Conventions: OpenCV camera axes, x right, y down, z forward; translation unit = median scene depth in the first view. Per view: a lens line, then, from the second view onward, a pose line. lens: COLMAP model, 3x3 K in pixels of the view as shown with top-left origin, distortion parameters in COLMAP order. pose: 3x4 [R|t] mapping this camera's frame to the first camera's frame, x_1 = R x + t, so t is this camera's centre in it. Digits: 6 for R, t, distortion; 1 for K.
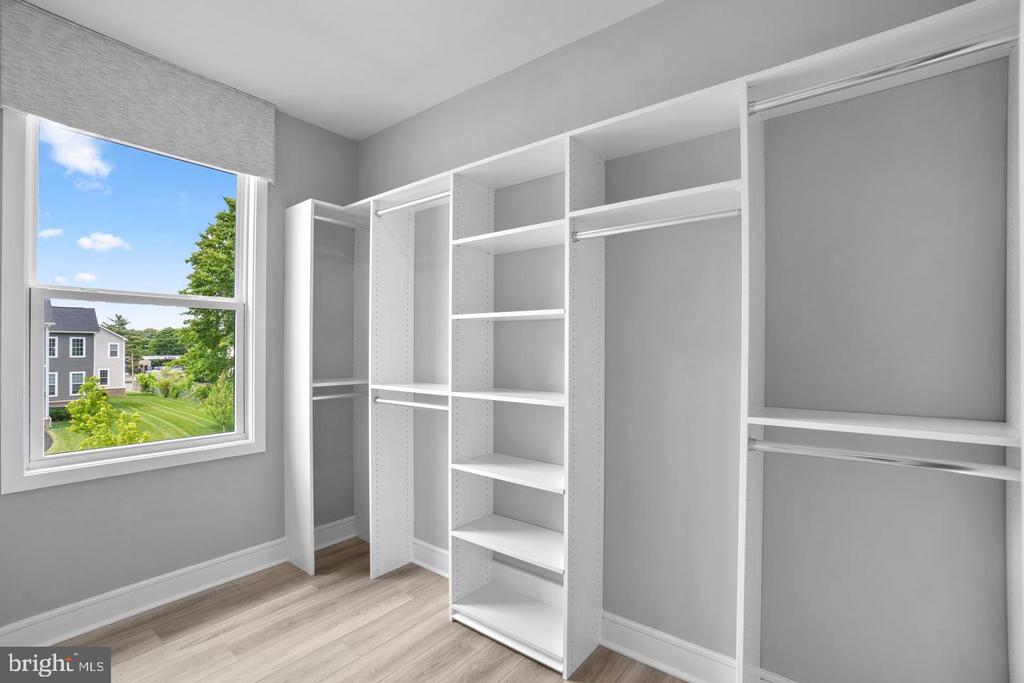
lens RADIAL K [[458.9, 0, 514.3], [0, 458.9, 338.1], [0, 0, 1]] dist [-0.022993, 0.001107]
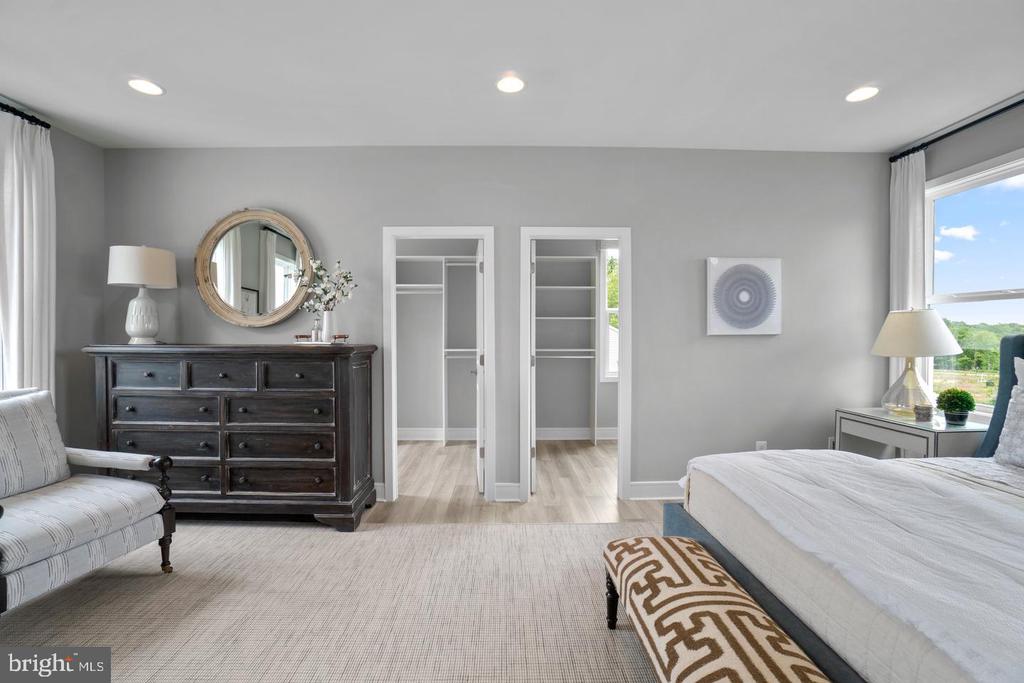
lens RADIAL K [[458.9, 0, 516.3], [0, 458.9, 337.1], [0, 0, 1]] dist [-0.022993, 0.001107]
pose [[0.759014, -0.010401, 0.650992, -1.421887], [0.003212, 0.999920, 0.012231, 0.032993], [-0.651067, -0.007192, 0.758986, -2.137507]]
